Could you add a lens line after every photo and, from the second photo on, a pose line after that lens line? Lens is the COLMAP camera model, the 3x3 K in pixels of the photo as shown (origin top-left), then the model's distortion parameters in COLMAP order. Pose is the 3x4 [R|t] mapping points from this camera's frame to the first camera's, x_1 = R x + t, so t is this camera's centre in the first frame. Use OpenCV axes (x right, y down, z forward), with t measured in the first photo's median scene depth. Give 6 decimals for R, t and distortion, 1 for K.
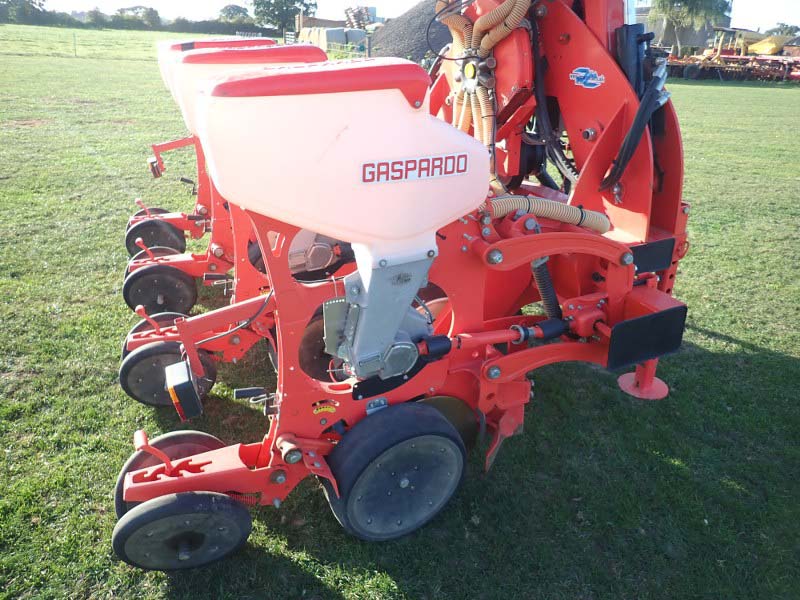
lens RADIAL K [[592.2, 0, 400.0], [0, 592.2, 300.0], [0, 0, 1]] dist [0.004610, -0.006297]
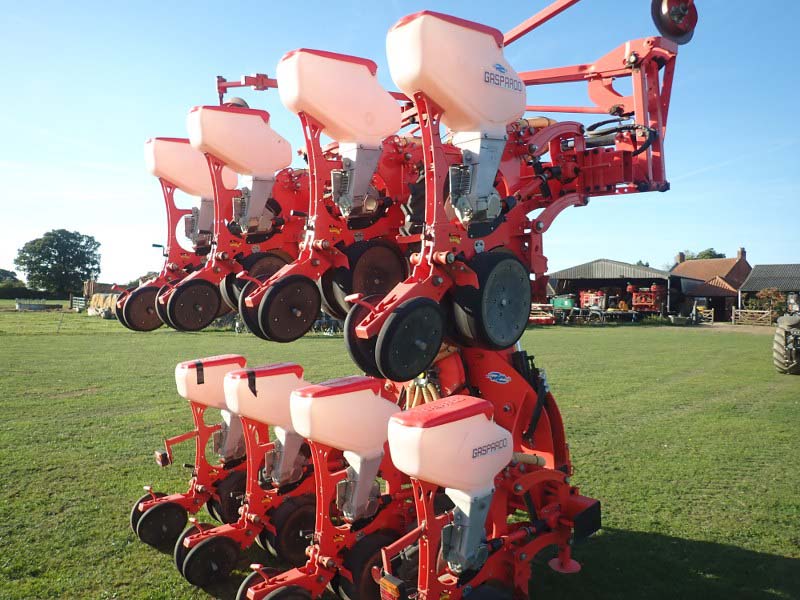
lens RADIAL K [[592.2, 0, 400.0], [0, 592.2, 300.0], [0, 0, 1]] dist [0.004610, -0.006297]
pose [[0.936842, -0.030644, 0.348406, -0.499185], [0.164454, 0.917760, -0.361486, -0.000434], [-0.308676, 0.395952, 0.864836, -0.458723]]
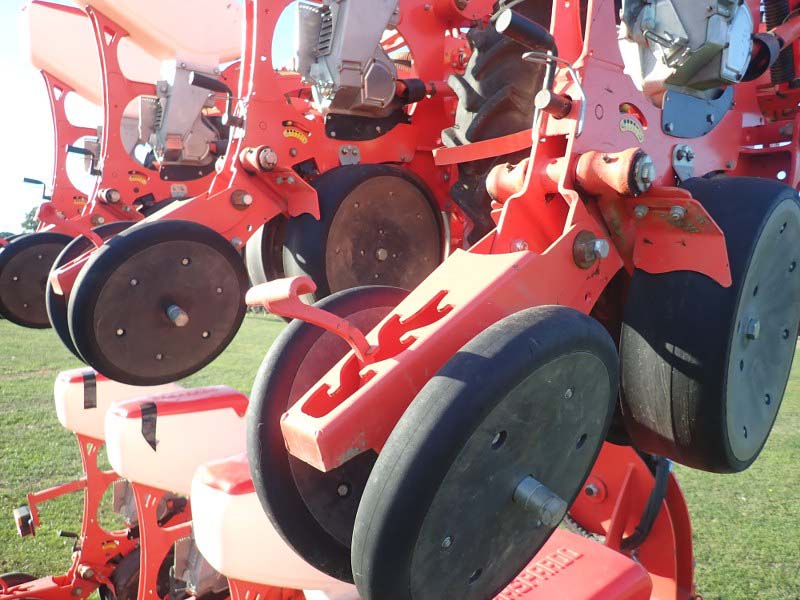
lens RADIAL K [[592.2, 0, 400.0], [0, 592.2, 300.0], [0, 0, 1]] dist [0.004610, -0.006297]
pose [[0.940674, 0.019386, 0.338757, -0.057207], [0.104214, 0.933605, -0.342813, -0.530045], [-0.322911, 0.357778, 0.876198, 0.758269]]
